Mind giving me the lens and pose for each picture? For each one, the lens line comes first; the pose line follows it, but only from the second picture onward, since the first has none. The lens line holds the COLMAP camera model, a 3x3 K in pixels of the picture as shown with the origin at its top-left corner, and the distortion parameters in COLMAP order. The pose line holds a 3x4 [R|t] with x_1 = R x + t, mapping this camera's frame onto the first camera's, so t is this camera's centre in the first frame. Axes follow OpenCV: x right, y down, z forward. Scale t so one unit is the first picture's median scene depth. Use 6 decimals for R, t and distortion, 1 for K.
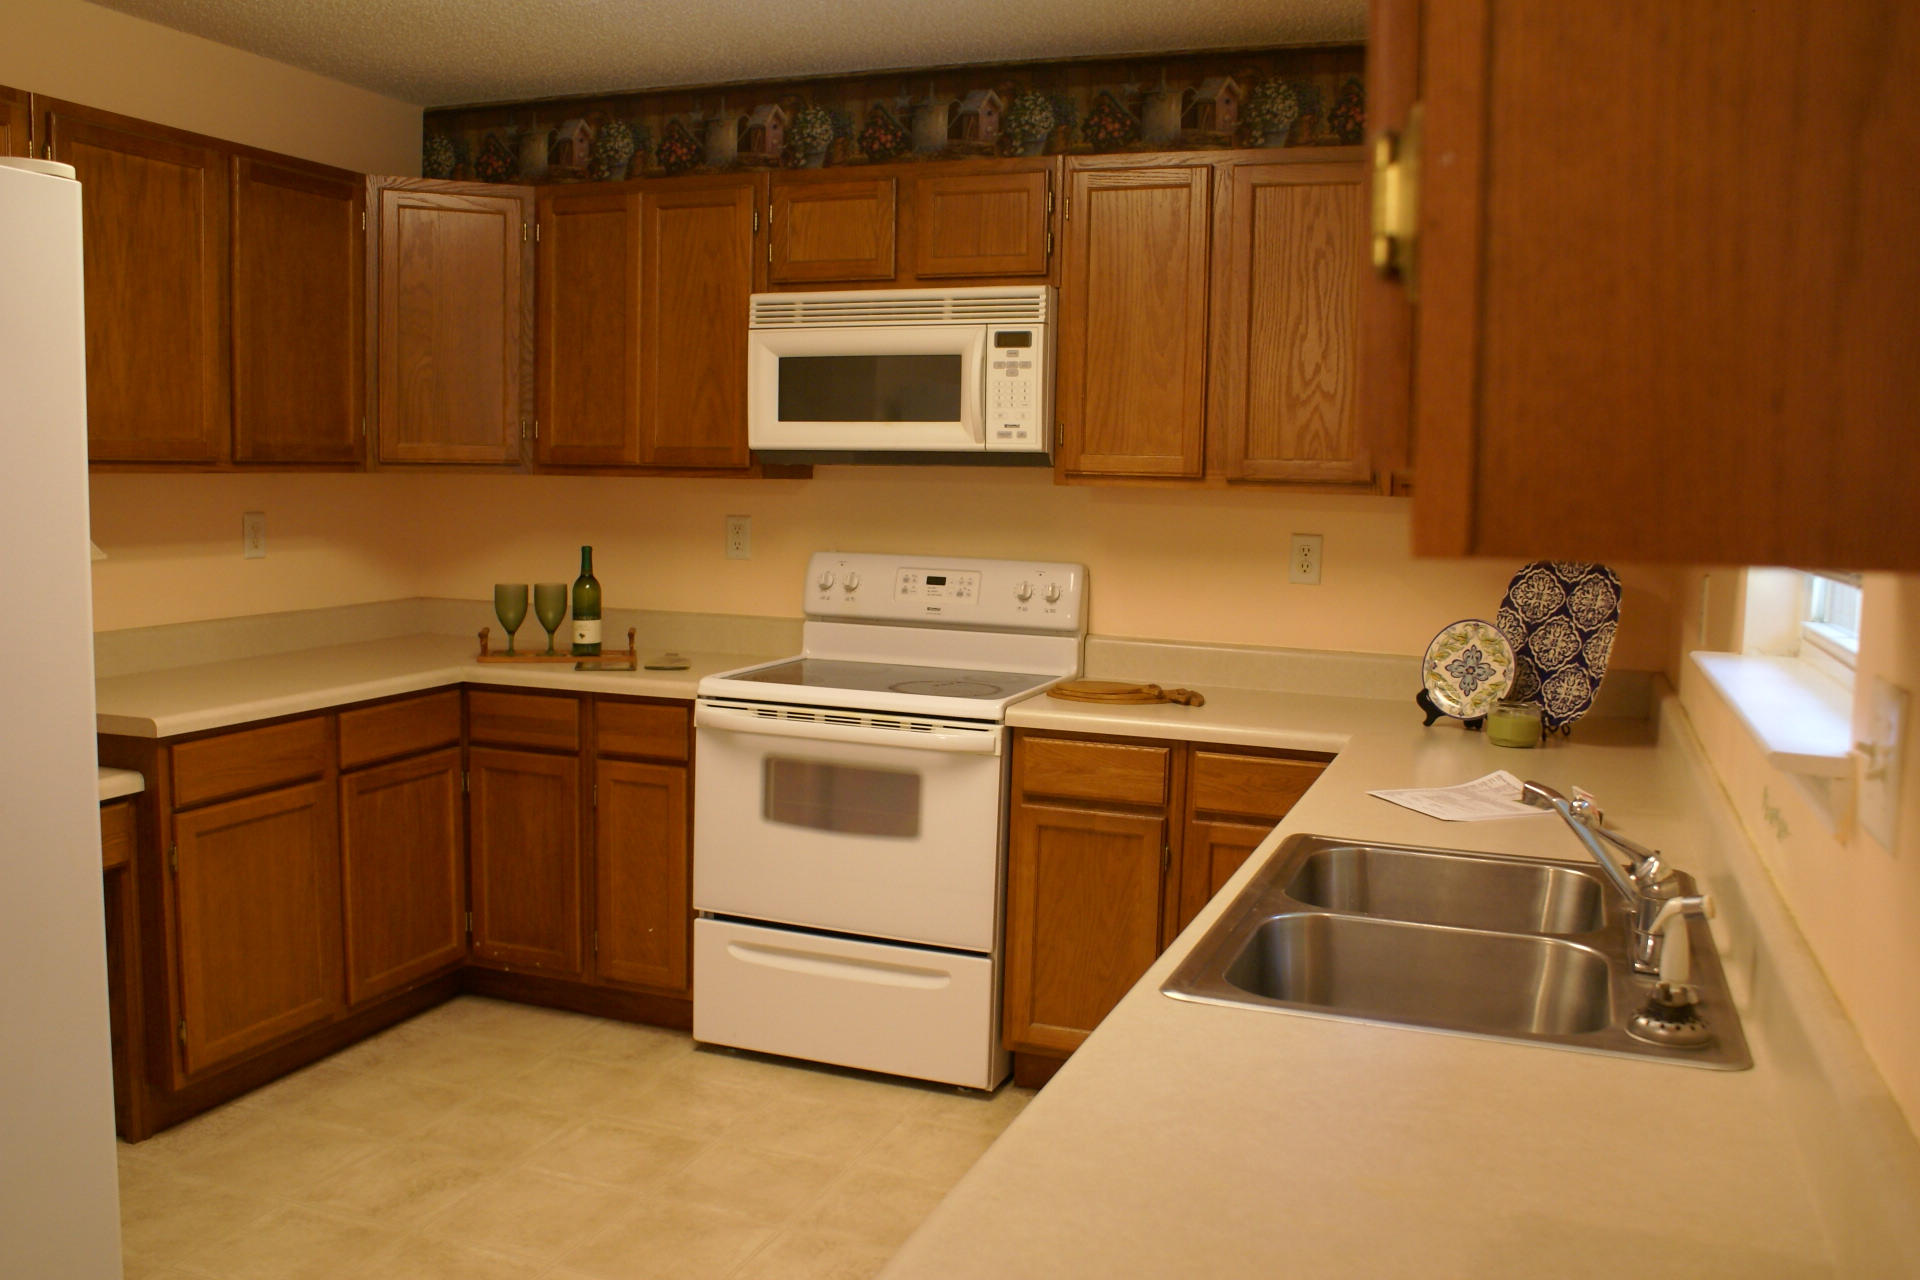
lens RADIAL K [[1644.9, 0, 951.9], [0, 1644.9, 646.7], [0, 0, 1]] dist [-0.154022, 0.136973]
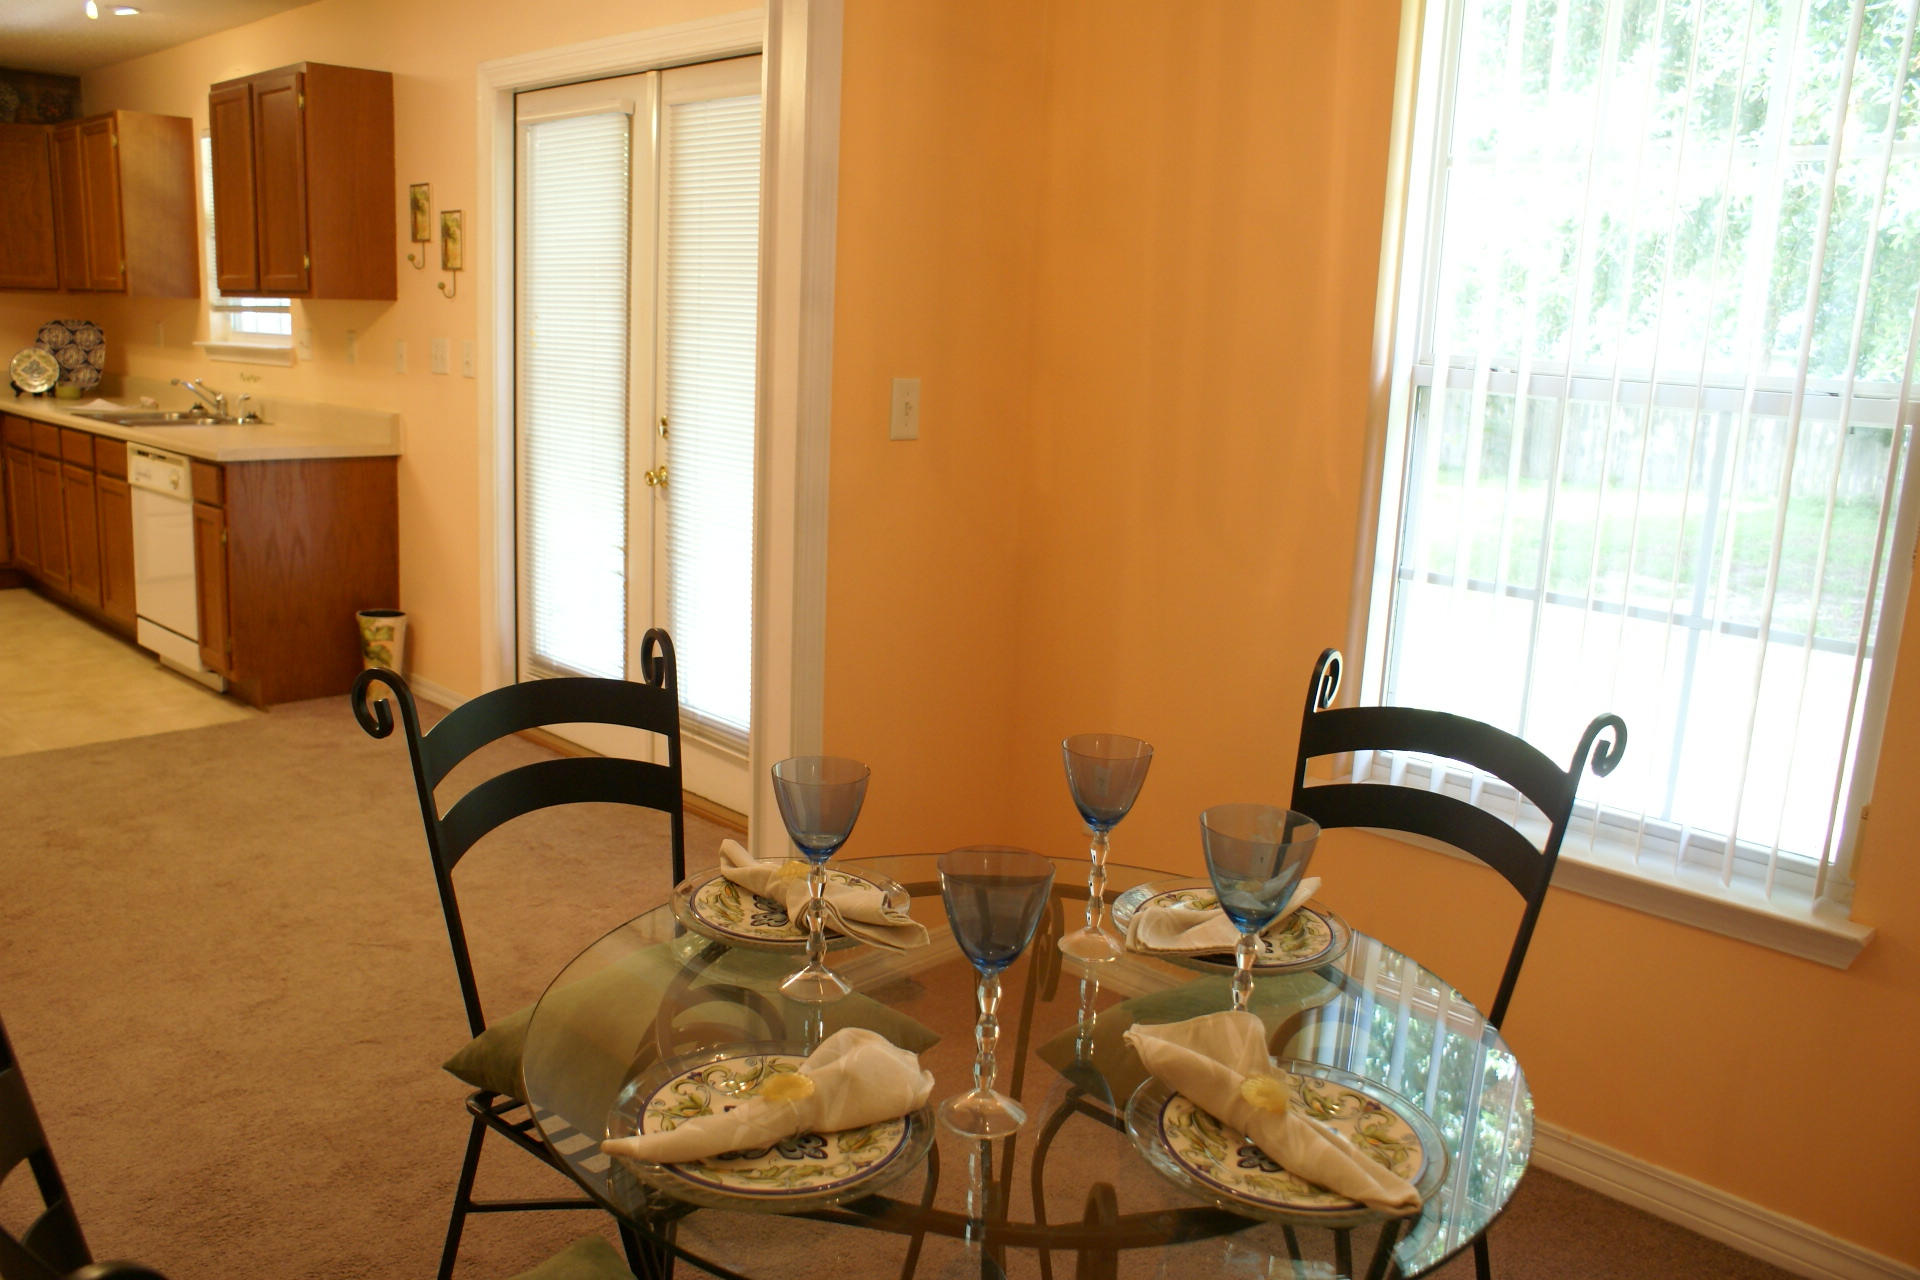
lens RADIAL K [[1524.0, 0, 936.0], [0, 1524.0, 645.6], [0, 0, 1]] dist [-0.165863, 0.146119]
pose [[0.410075, -0.199084, 0.890059, -0.957077], [0.066524, 0.979815, 0.188510, 0.082950], [-0.909623, -0.018093, 0.415041, -0.904284]]
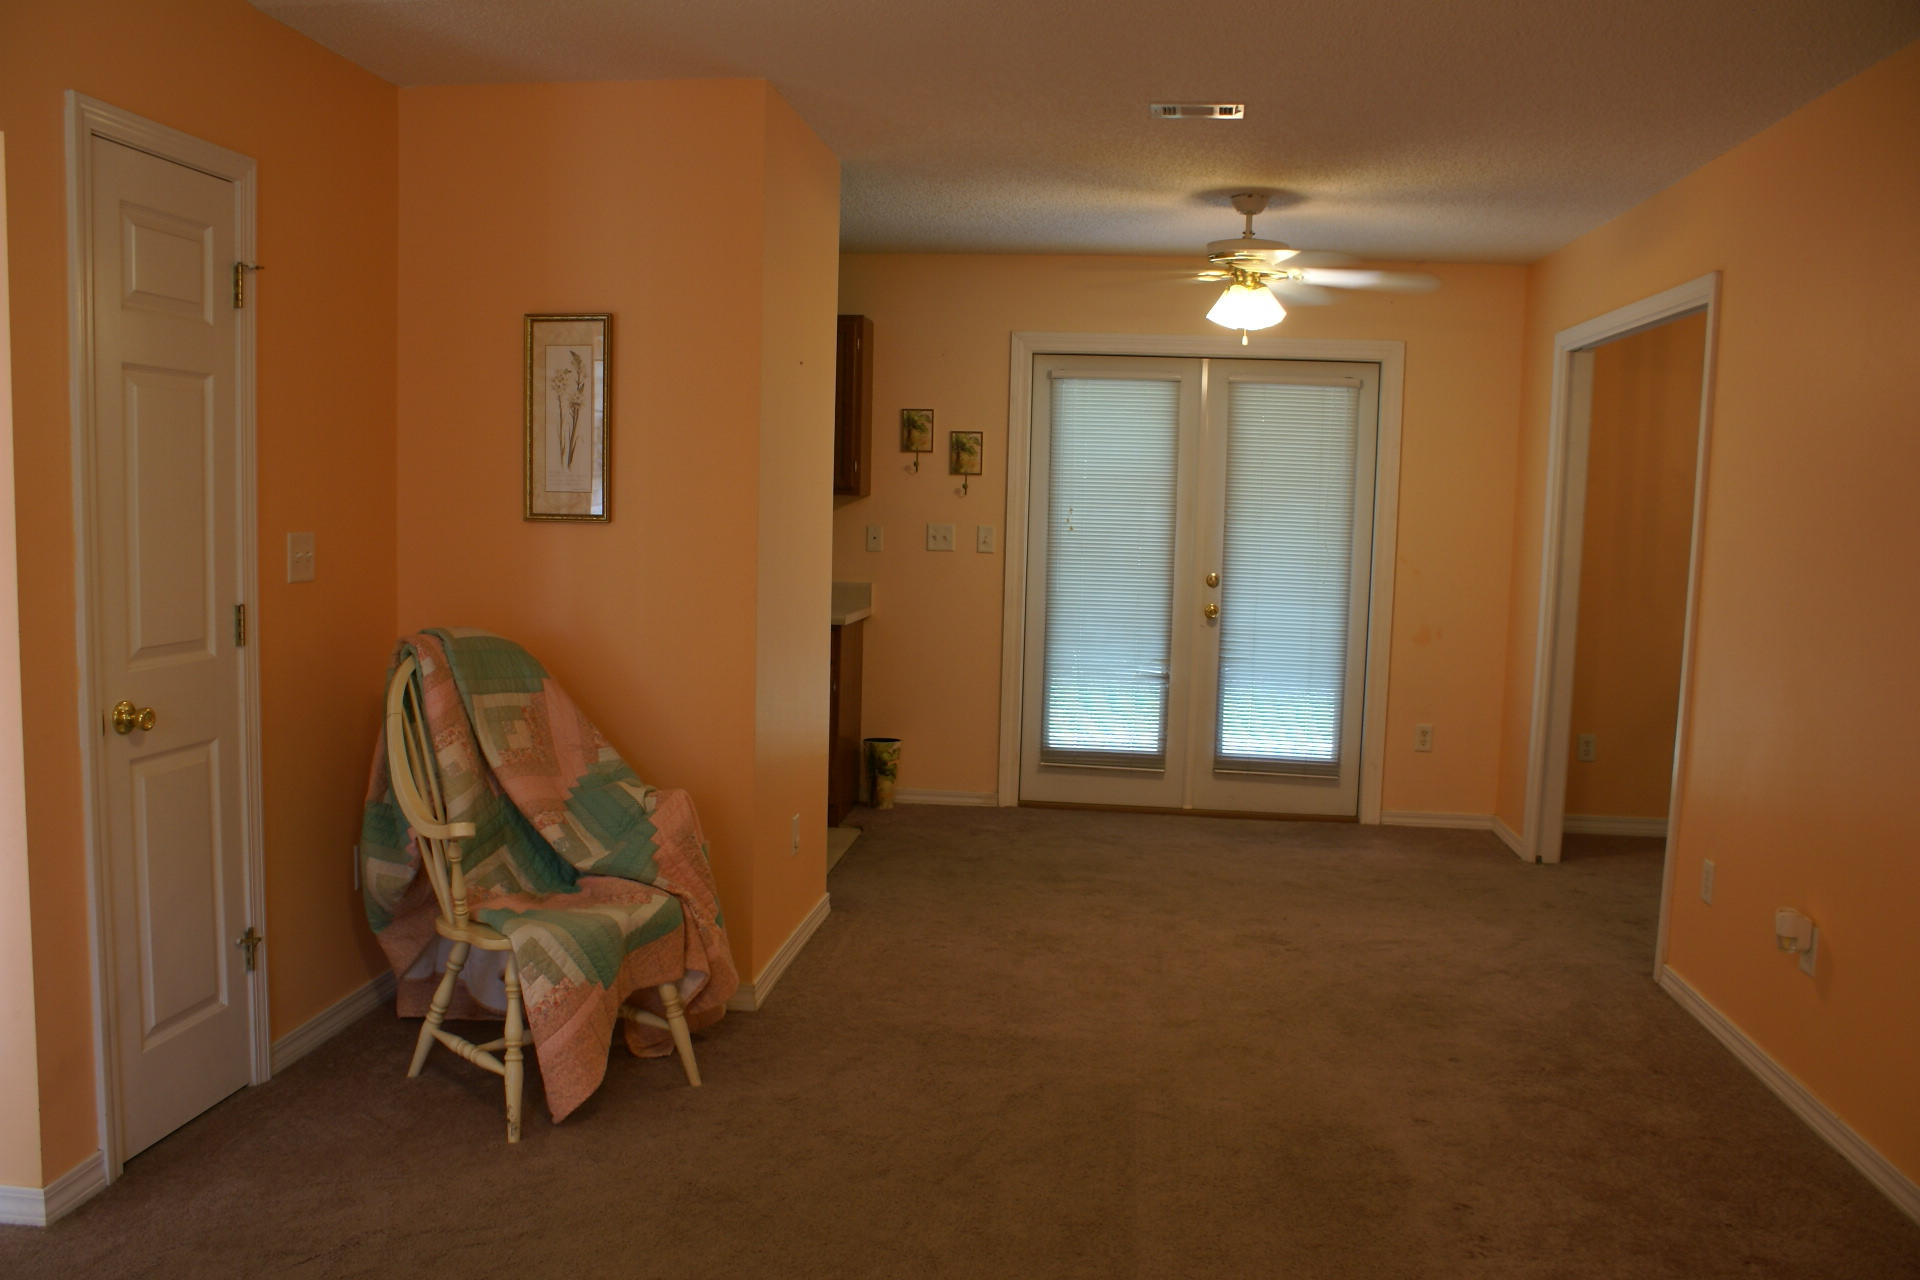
lens RADIAL K [[1524.0, 0, 936.0], [0, 1524.0, 645.6], [0, 0, 1]] dist [-0.165863, 0.146119]
pose [[-0.233100, -0.125394, 0.964334, -1.652480], [0.074392, 0.986446, 0.146251, -0.084706], [-0.969603, 0.105830, -0.220612, 0.454714]]
